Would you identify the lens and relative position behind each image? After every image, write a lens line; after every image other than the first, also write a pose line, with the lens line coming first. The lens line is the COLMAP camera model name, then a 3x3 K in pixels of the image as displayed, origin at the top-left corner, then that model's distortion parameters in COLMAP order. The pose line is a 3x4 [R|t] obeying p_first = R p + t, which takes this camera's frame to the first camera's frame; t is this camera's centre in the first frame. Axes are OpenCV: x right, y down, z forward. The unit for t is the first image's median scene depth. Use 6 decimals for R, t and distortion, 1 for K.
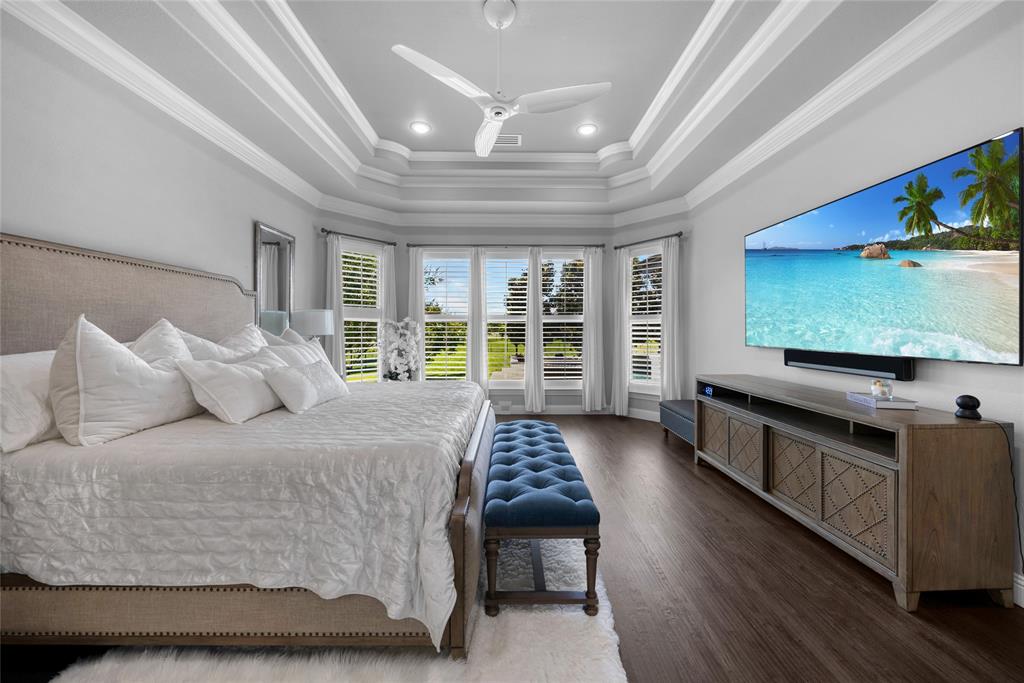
lens RADIAL K [[357.3, 0, 512.3], [0, 357.3, 333.6], [0, 0, 1]] dist [-0.001503, -0.000084]
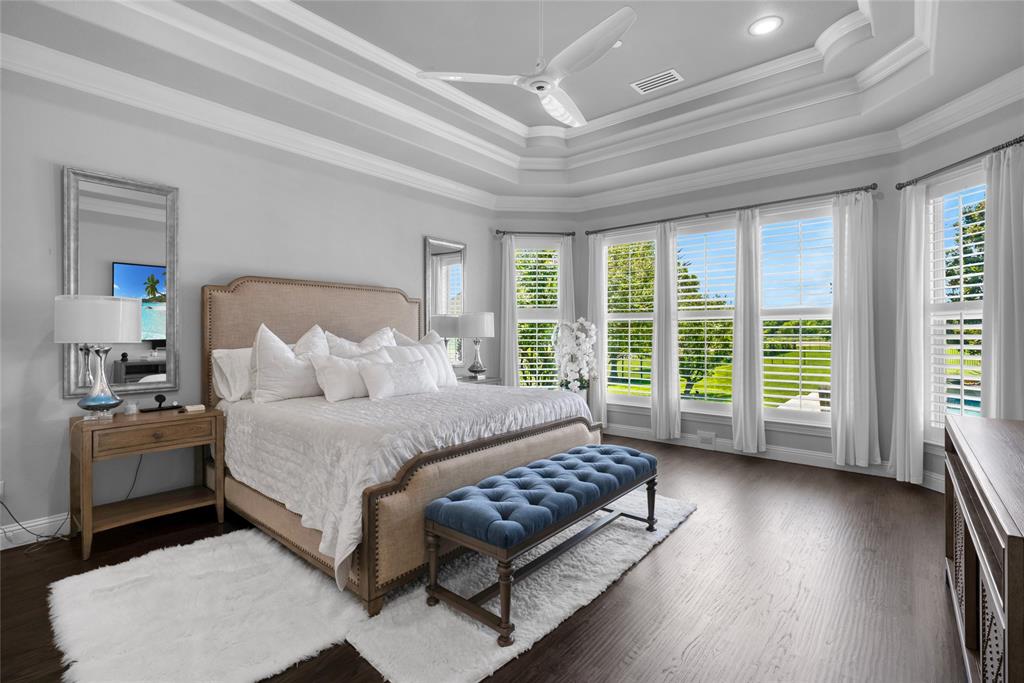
lens RADIAL K [[464.4, 0, 506.5], [0, 464.4, 336.2], [0, 0, 1]] dist [-0.001790, -0.000130]
pose [[0.760521, 0.001925, -0.649311, 0.331975], [-0.002794, 0.999996, -0.000307, 0.000770], [0.649307, 0.002048, 0.760523, 0.036446]]
